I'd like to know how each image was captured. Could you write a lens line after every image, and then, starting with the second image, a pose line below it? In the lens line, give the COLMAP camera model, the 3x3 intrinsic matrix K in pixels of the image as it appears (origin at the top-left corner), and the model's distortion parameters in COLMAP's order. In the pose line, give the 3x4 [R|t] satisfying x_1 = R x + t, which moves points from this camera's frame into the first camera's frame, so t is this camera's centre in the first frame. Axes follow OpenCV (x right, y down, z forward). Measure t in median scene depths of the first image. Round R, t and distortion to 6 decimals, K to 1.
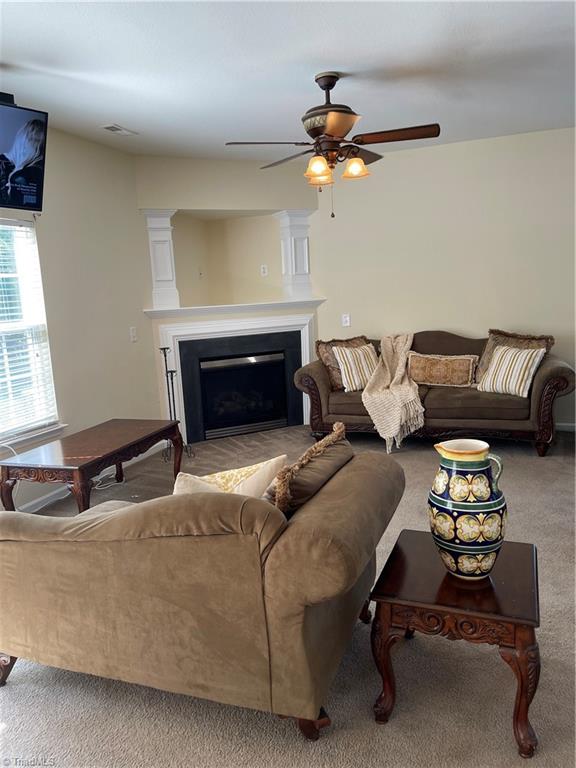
lens RADIAL K [[588.8, 0, 286.4], [0, 588.8, 383.1], [0, 0, 1]] dist [0.064000, -0.064669]
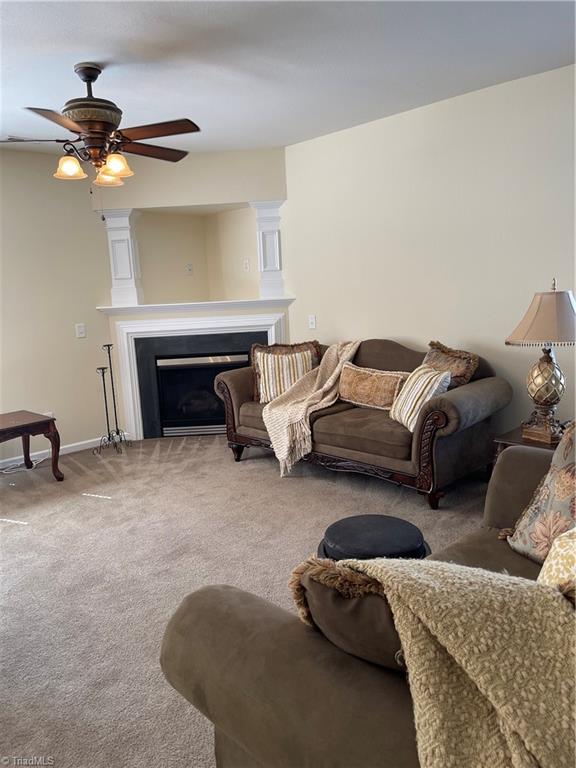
lens RADIAL K [[588.8, 0, 287.1], [0, 588.8, 383.5], [0, 0, 1]] dist [0.064000, -0.064669]
pose [[0.905203, 0.076723, -0.417996, 0.496700], [-0.062734, 0.996917, 0.047127, -0.058209], [0.420323, -0.016437, 0.907225, 0.182802]]
